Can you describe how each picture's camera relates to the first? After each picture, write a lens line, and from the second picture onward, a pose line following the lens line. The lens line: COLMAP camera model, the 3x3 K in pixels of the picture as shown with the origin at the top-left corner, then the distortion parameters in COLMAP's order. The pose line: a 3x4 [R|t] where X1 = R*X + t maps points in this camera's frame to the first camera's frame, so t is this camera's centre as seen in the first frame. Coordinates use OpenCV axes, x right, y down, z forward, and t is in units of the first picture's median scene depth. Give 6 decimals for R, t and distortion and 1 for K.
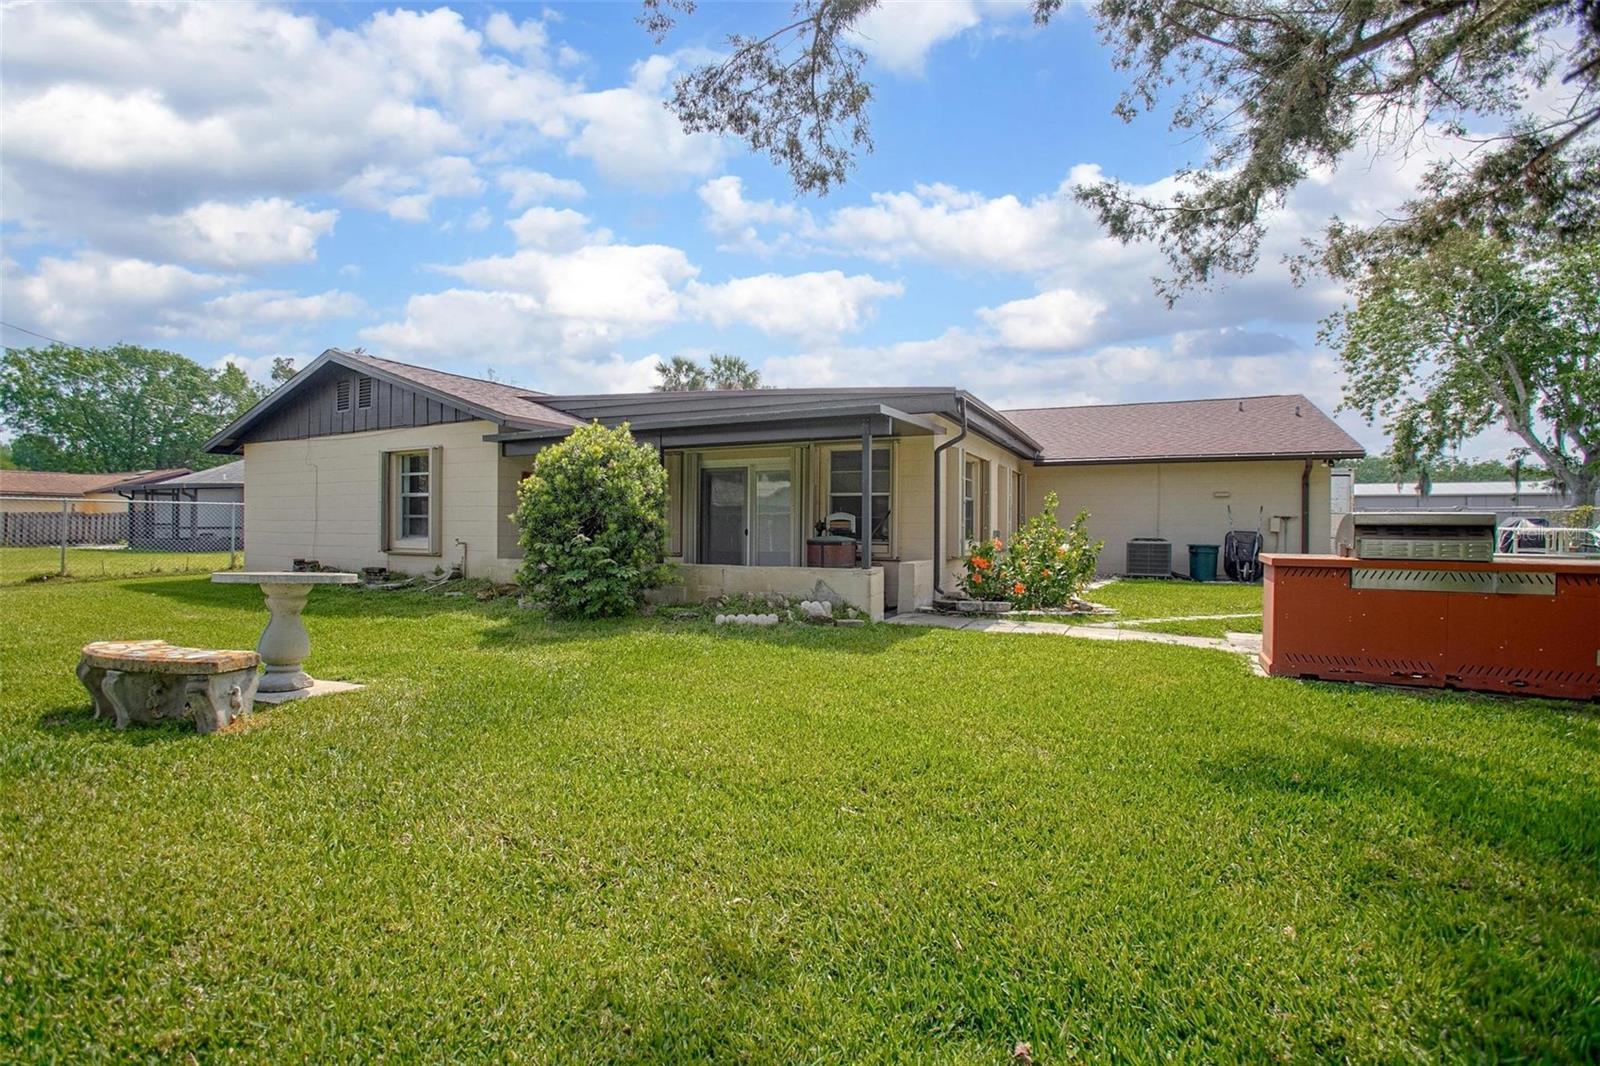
lens RADIAL K [[726.1, 0, 799.8], [0, 726.1, 526.4], [0, 0, 1]] dist [-0.074516, 0.028849]
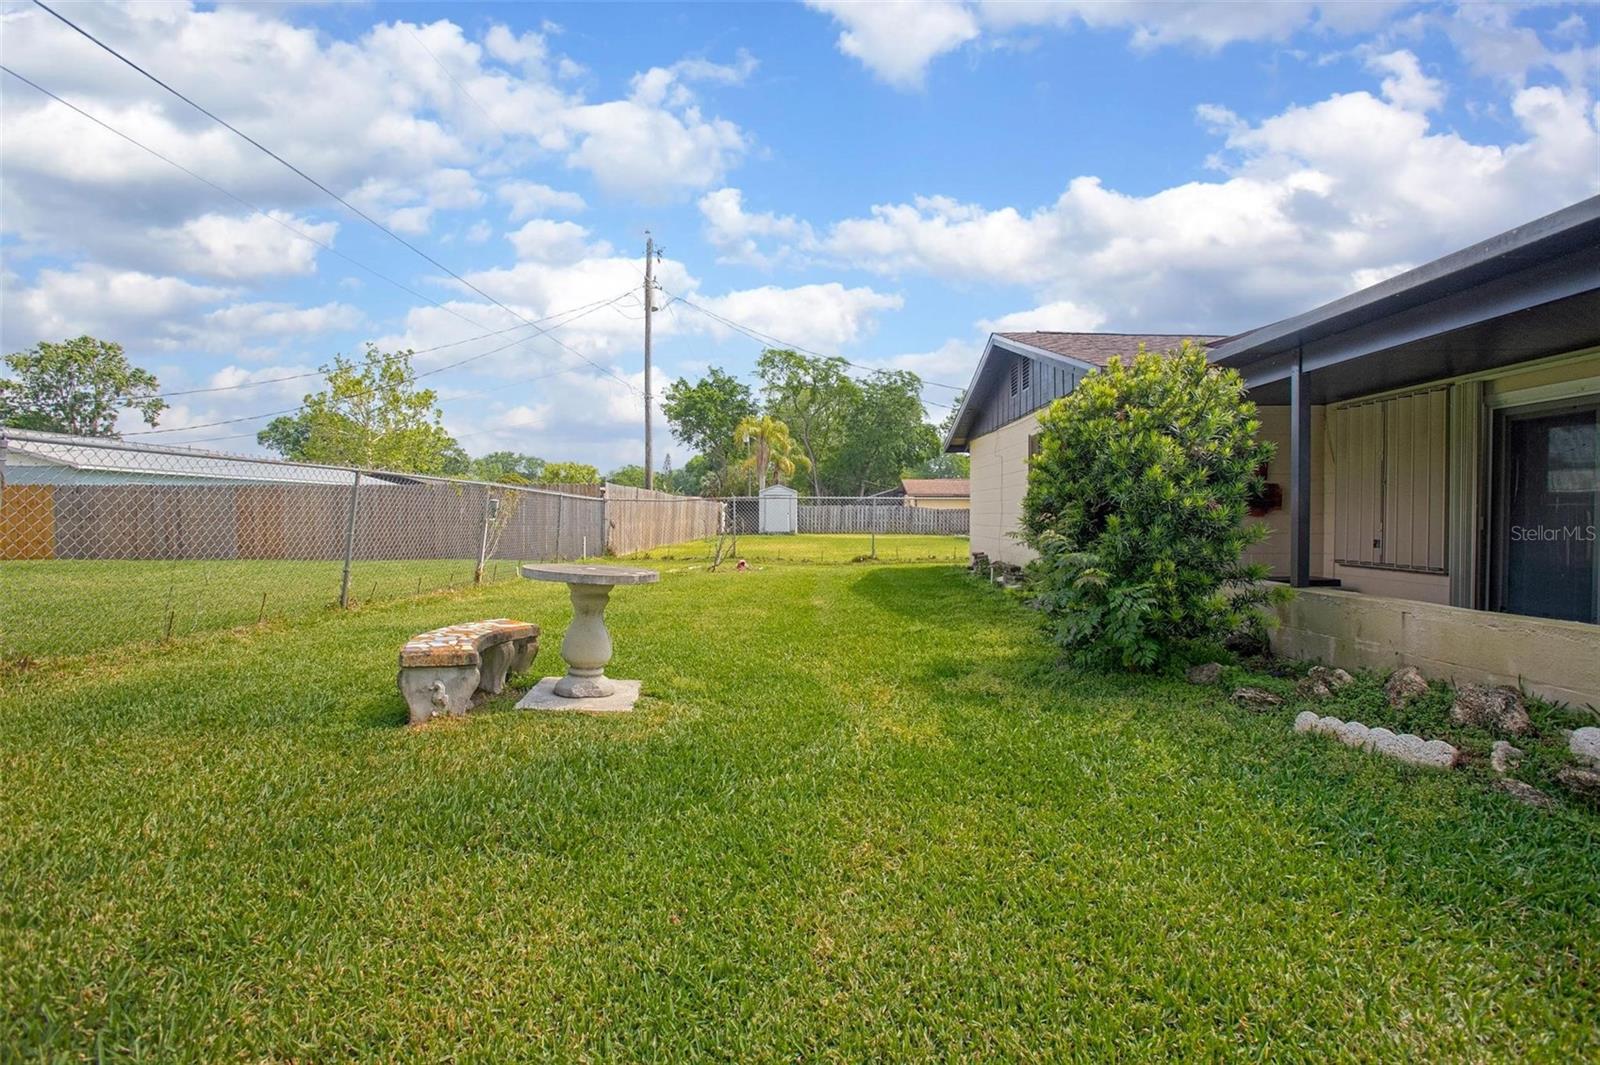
lens RADIAL K [[726.1, 0, 799.8], [0, 726.1, 525.9], [0, 0, 1]] dist [-0.074516, 0.028849]
pose [[0.437912, 0.008954, -0.898973, 0.177128], [-0.003789, 0.999960, 0.008114, 0.002396], [0.899010, -0.000147, 0.437928, 0.624626]]
